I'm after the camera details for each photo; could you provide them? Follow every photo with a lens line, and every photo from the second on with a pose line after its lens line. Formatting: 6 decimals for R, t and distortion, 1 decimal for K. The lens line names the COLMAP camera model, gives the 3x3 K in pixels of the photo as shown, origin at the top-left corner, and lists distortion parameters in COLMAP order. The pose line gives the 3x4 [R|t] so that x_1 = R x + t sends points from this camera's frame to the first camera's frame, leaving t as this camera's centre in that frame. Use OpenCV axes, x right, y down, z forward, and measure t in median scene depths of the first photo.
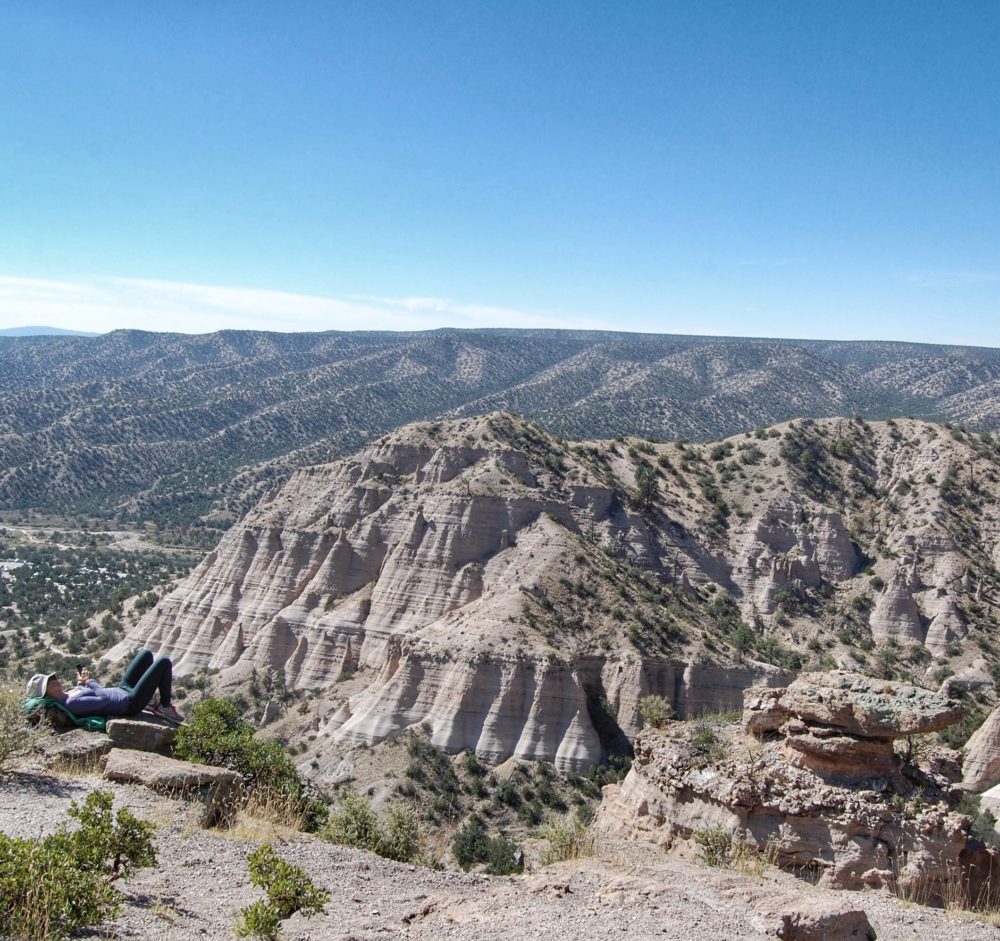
lens RADIAL K [[1032.9, 0, 401.9], [0, 1032.9, 471.5], [0, 0, 1]] dist [-0.079663, 0.002121]
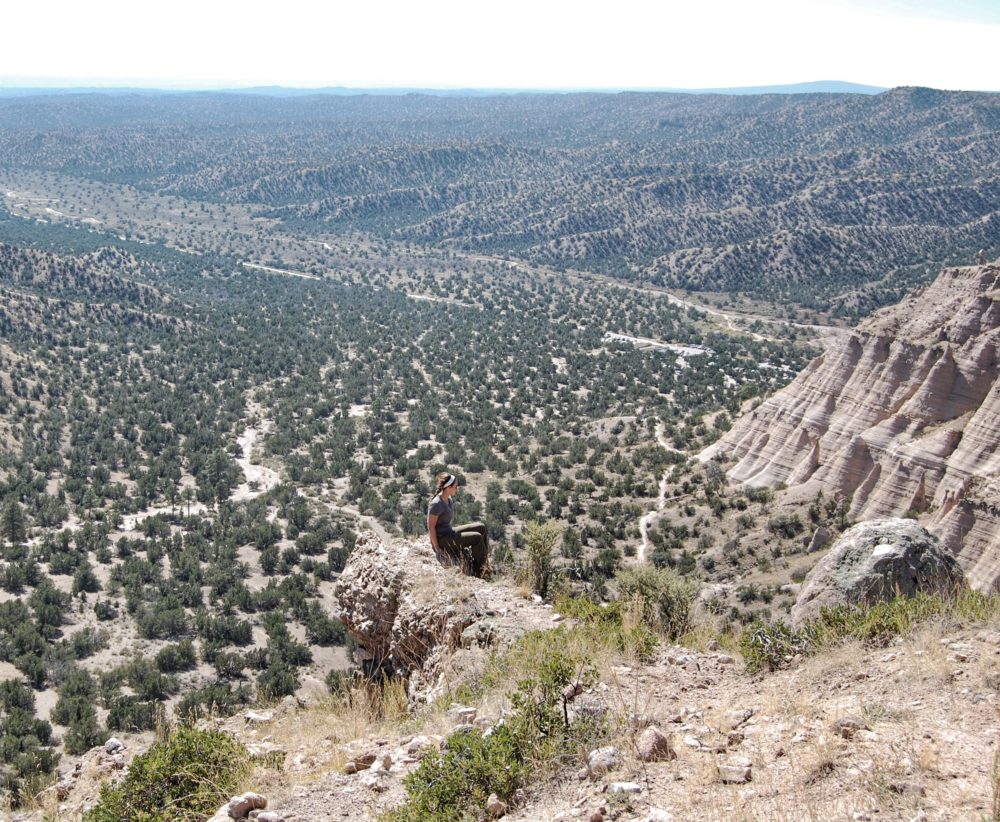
lens RADIAL K [[1207.2, 0, 499.7], [0, 1207.2, 377.5], [0, 0, 1]] dist [-0.079965, 0.020045]
pose [[0.833825, 0.117635, -0.539349, 0.148738], [-0.062355, 0.990849, 0.119711, -0.010188], [0.548496, -0.066187, 0.833530, -0.009169]]
